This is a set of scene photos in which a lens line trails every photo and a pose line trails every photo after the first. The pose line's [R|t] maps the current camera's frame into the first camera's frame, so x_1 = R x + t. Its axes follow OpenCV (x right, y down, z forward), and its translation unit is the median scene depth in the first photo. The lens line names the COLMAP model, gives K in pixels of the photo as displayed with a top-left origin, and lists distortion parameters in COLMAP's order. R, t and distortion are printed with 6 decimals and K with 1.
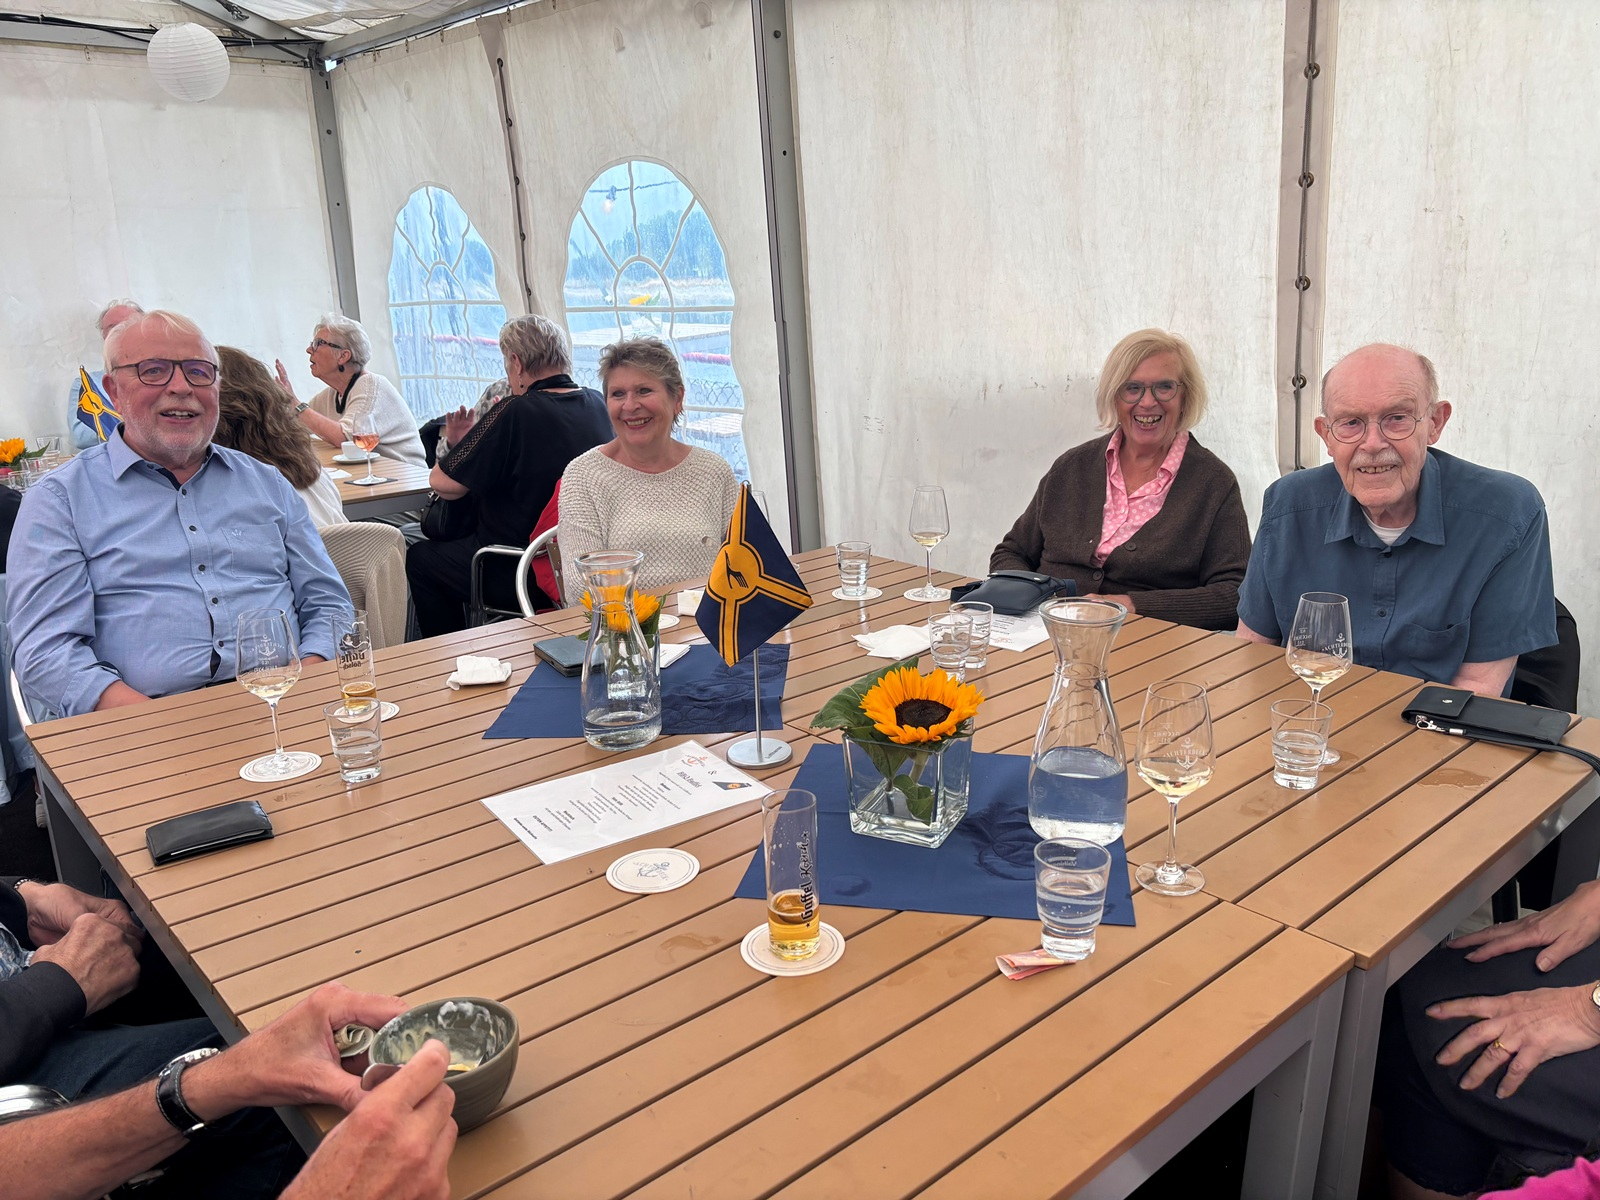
lens RADIAL K [[1218.3, 0, 799.2], [0, 1218.3, 577.3], [0, 0, 1]] dist [0.017330, -0.038727]
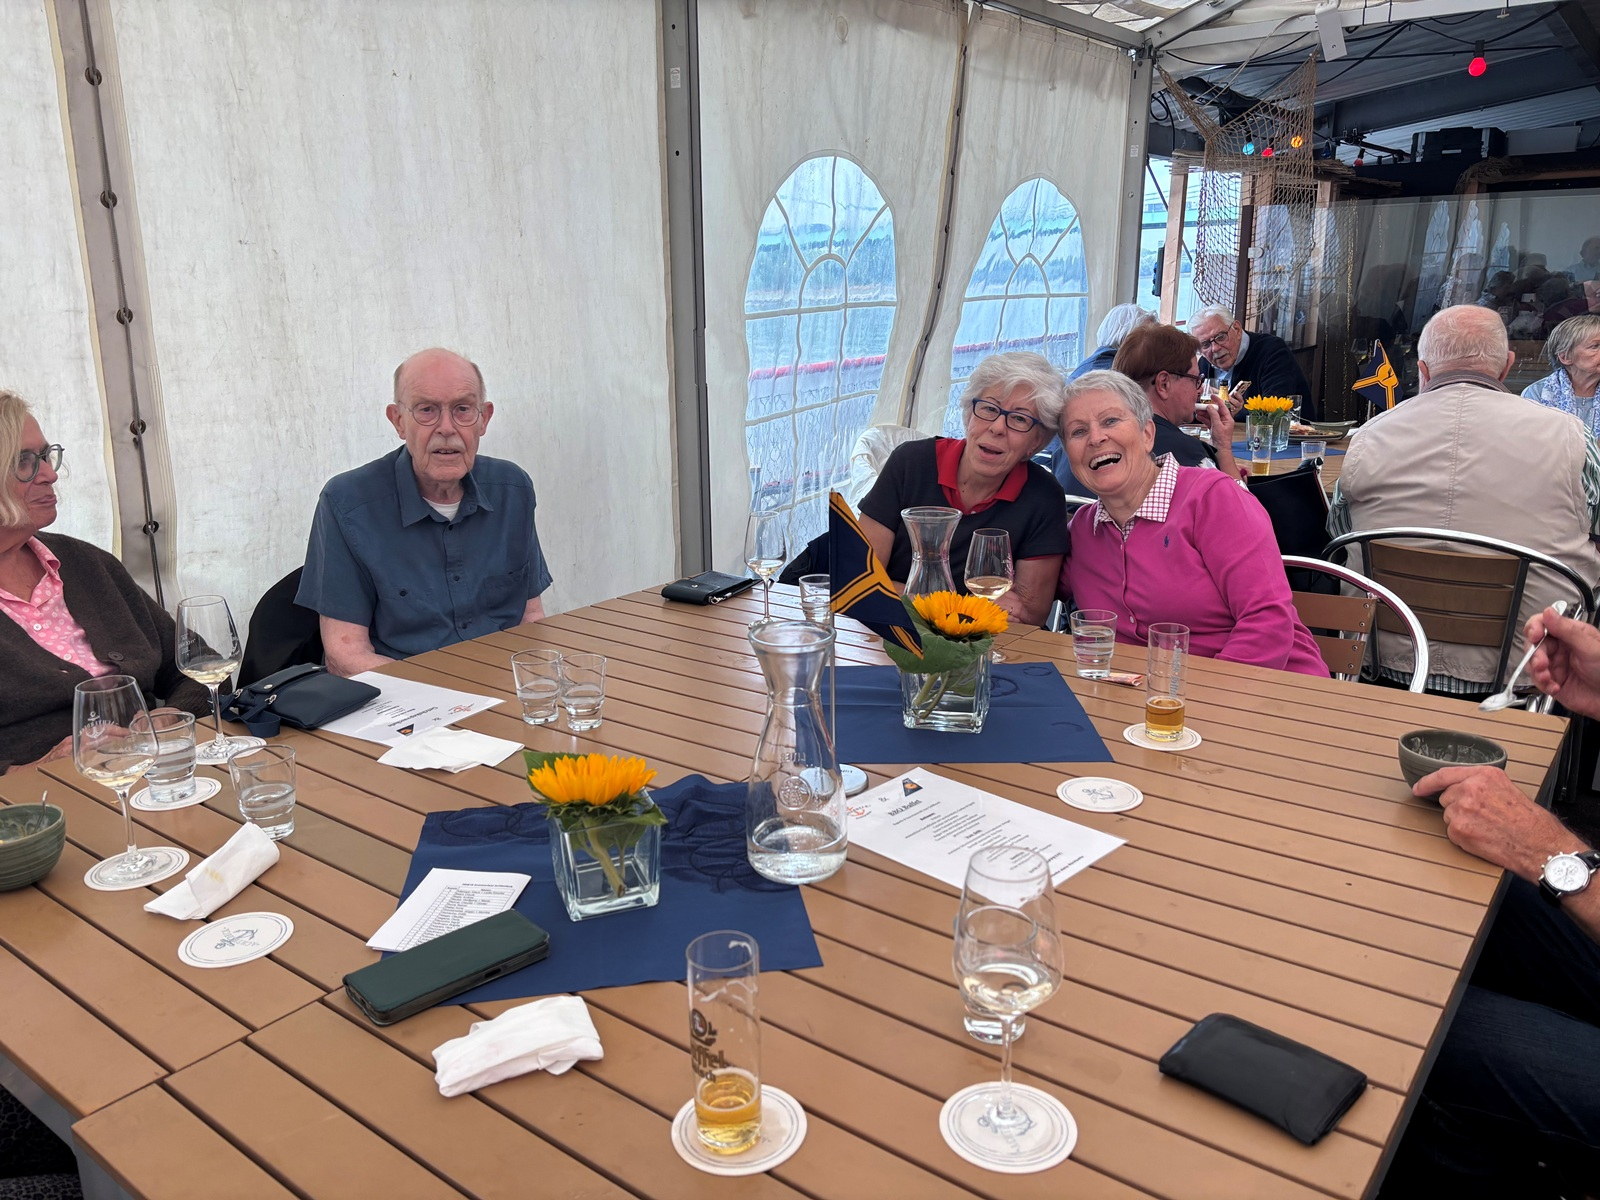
lens RADIAL K [[1238.7, 0, 800.0], [0, 1238.7, 600.0], [0, 0, 1]] dist [0.074222, -0.109363]
pose [[-0.211292, -0.210703, 0.954442, -0.605225], [0.263869, 0.927935, 0.263266, -0.162302], [-0.941132, 0.307474, -0.140467, 0.738788]]
